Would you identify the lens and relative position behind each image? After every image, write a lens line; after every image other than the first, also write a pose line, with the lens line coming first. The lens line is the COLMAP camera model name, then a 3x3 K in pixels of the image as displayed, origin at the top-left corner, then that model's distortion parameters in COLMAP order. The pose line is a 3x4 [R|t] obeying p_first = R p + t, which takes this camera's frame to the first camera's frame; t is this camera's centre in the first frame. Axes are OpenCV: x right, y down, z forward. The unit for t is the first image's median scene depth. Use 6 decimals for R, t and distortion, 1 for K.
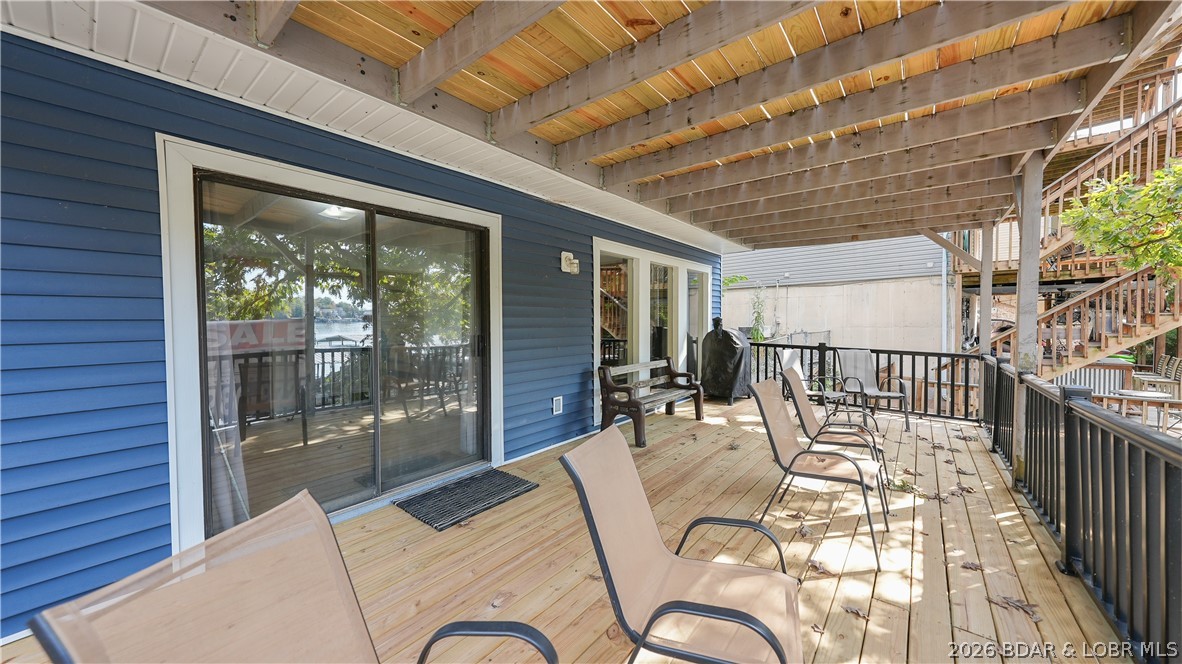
lens RADIAL K [[411.1, 0, 595.3], [0, 411.1, 328.1], [0, 0, 1]] dist [-0.001913, 0.000072]
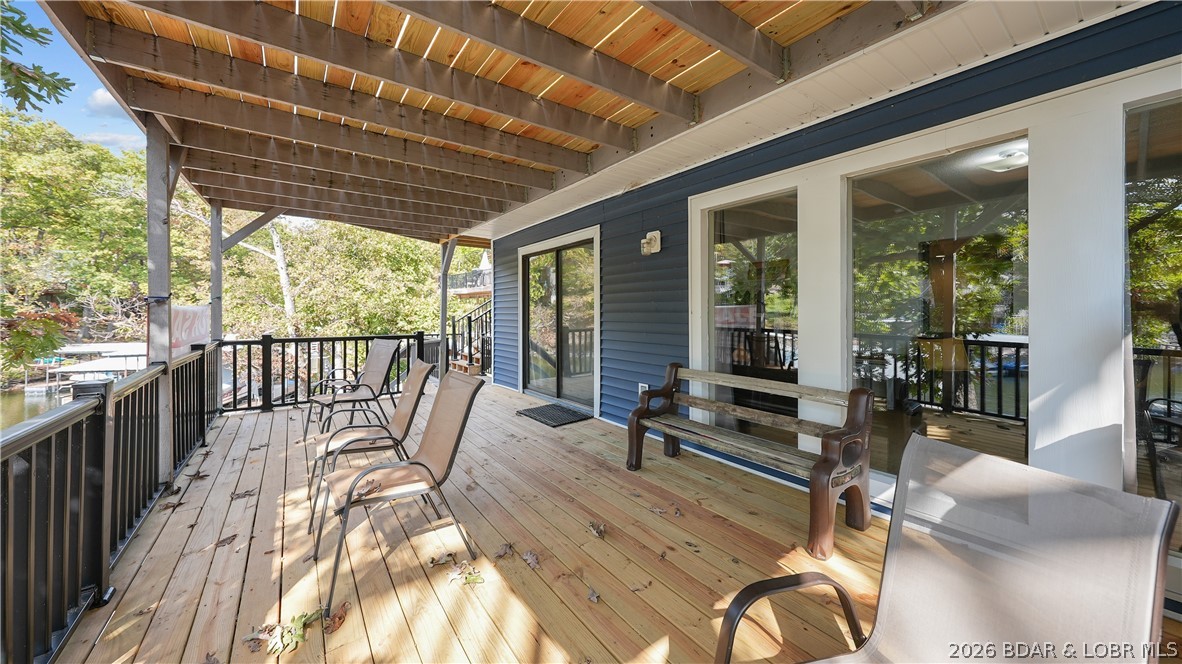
lens RADIAL K [[421.7, 0, 589.2], [0, 421.7, 309.7], [0, 0, 1]] dist [-0.003828, 0.000095]
pose [[-0.277807, -0.003147, -0.960632, 0.927973], [-0.021402, 0.999767, 0.002914, -0.008270], [0.960398, 0.021369, -0.277810, 1.189143]]
